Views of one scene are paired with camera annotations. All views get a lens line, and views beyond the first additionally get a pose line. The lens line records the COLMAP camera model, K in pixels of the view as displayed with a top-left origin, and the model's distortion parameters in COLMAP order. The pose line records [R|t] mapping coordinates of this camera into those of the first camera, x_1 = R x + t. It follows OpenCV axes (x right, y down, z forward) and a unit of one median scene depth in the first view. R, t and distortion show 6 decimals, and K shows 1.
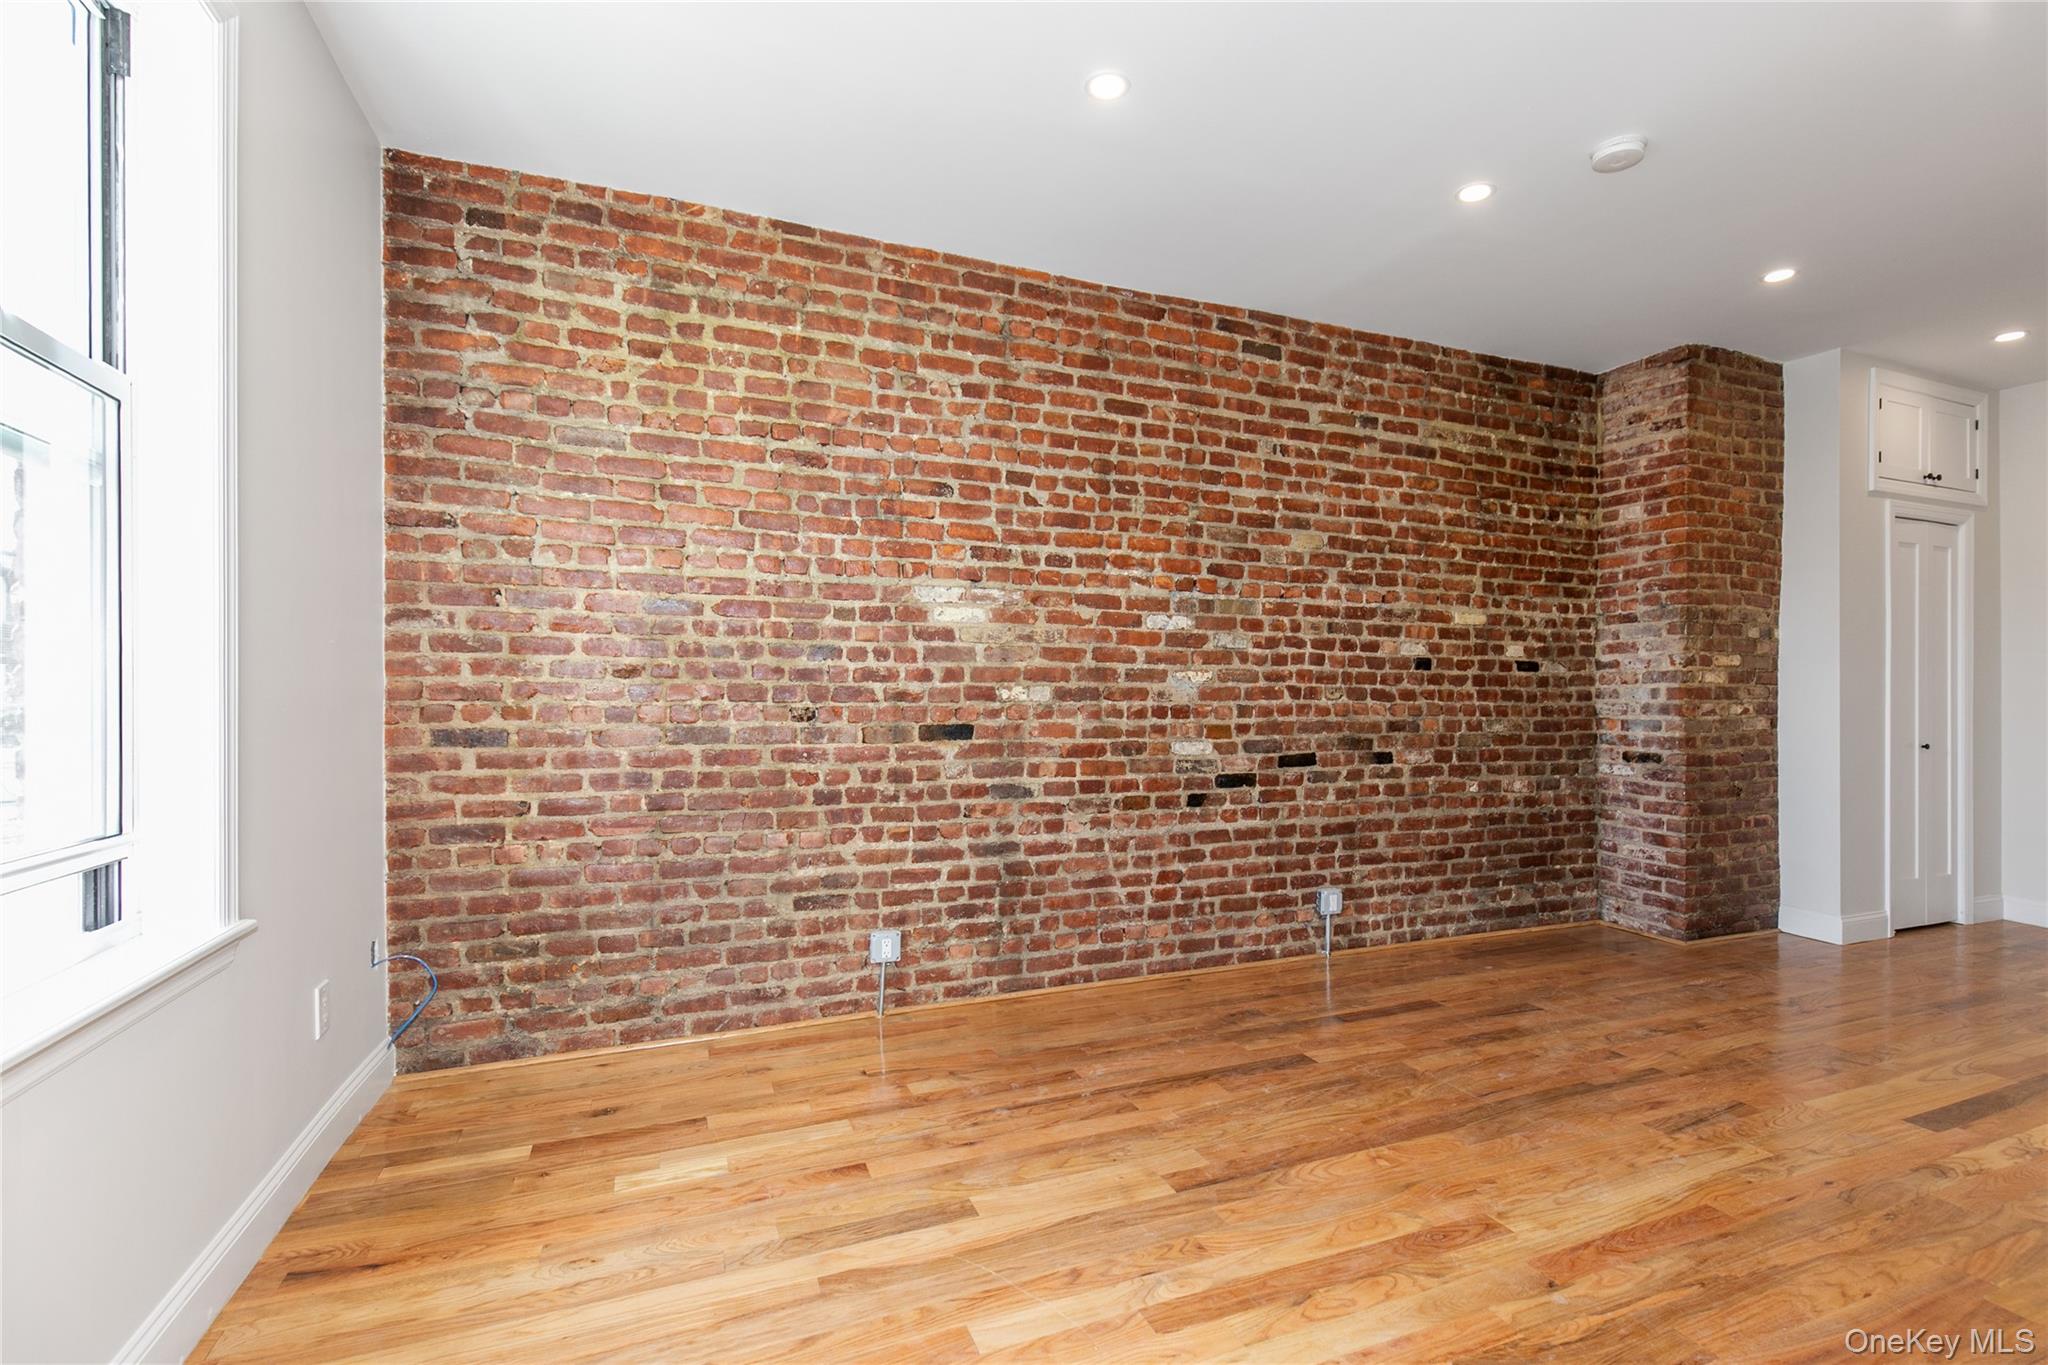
lens RADIAL K [[939.0, 0, 1055.7], [0, 939.0, 687.0], [0, 0, 1]] dist [0.010941, -0.002936]
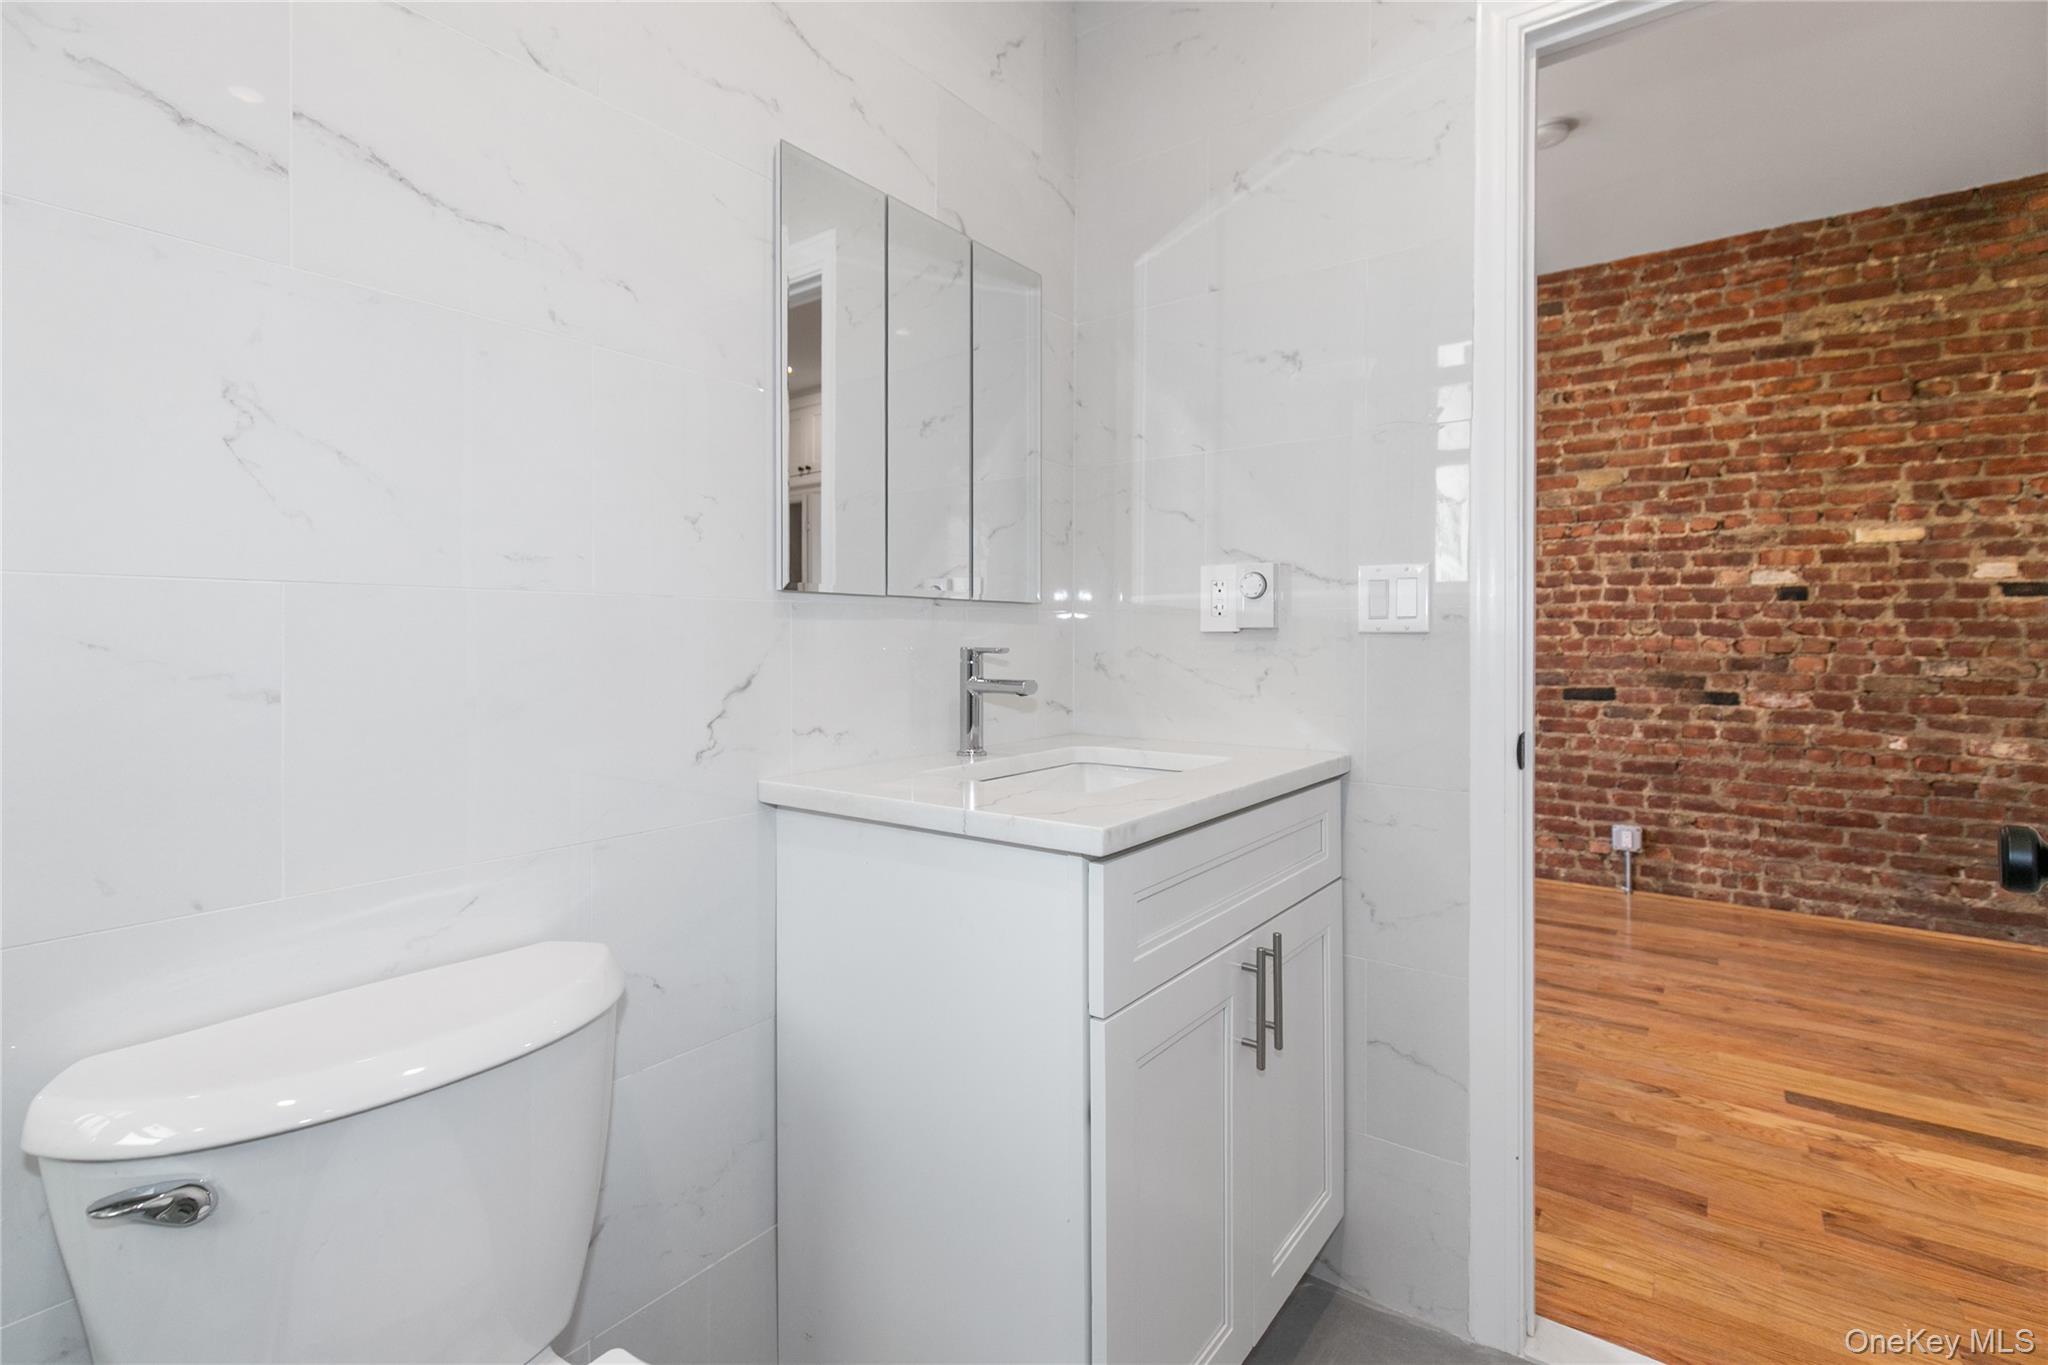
lens RADIAL K [[939.0, 0, 1049.6], [0, 939.0, 632.1], [0, 0, 1]] dist [0.010941, -0.002936]
pose [[0.516224, -0.009682, -0.856399, 0.861136], [0.003149, 0.999951, -0.009407, 0.018448], [0.856448, 0.002159, 0.516229, -0.039560]]
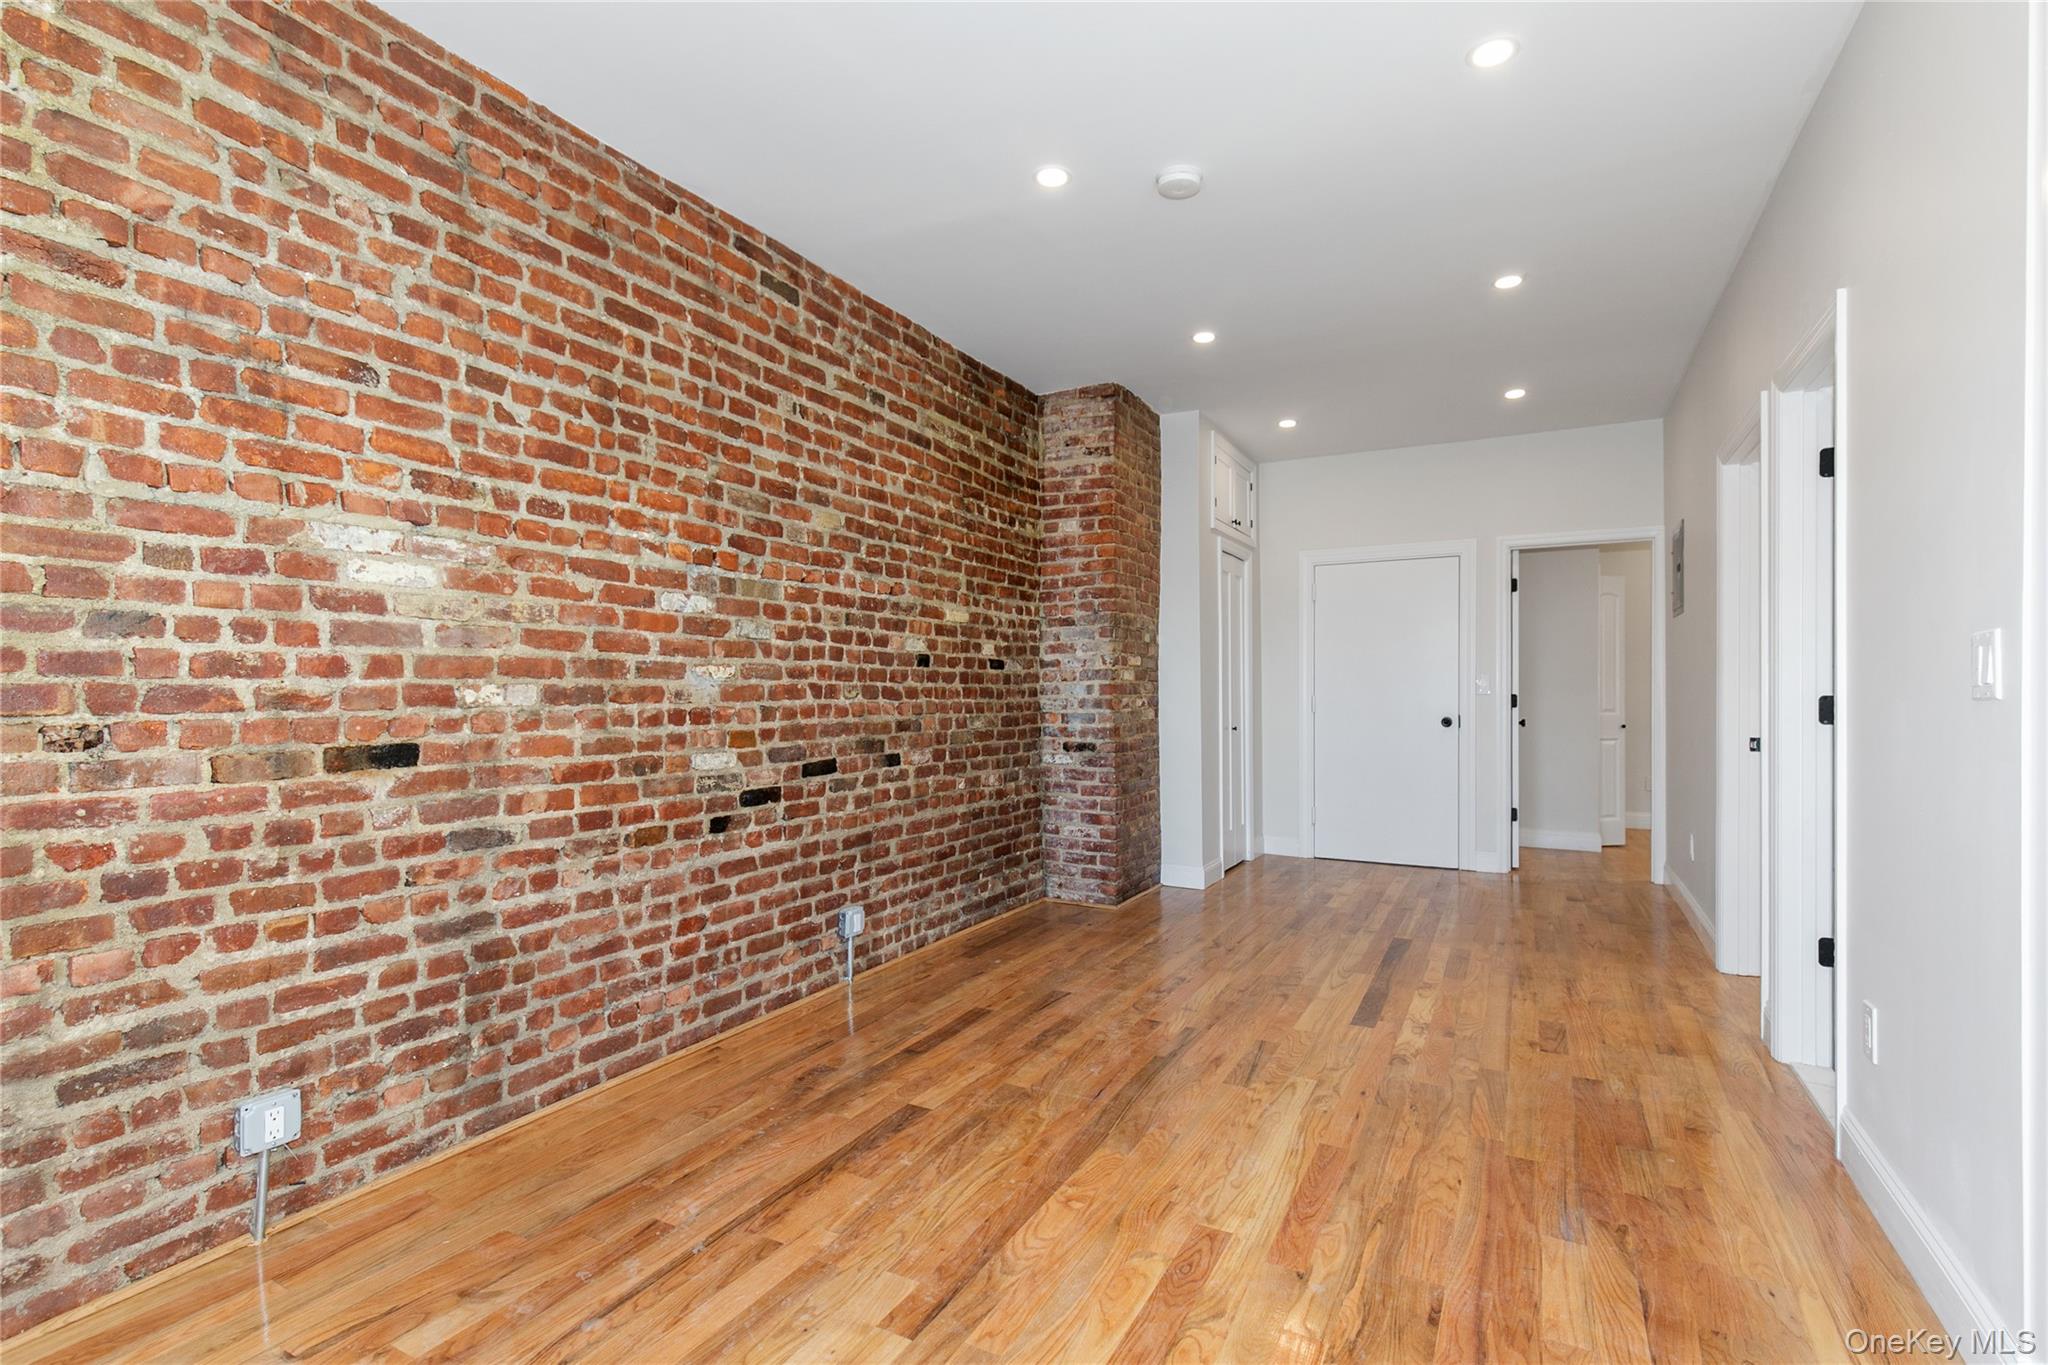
lens RADIAL K [[939.0, 0, 1008.3], [0, 939.0, 698.5], [0, 0, 1]] dist [0.010941, -0.002936]
pose [[0.788700, -0.013878, 0.614621, -0.148267], [0.008379, 0.999895, 0.011825, 0.004028], [-0.614721, -0.004177, 0.788734, 0.202541]]
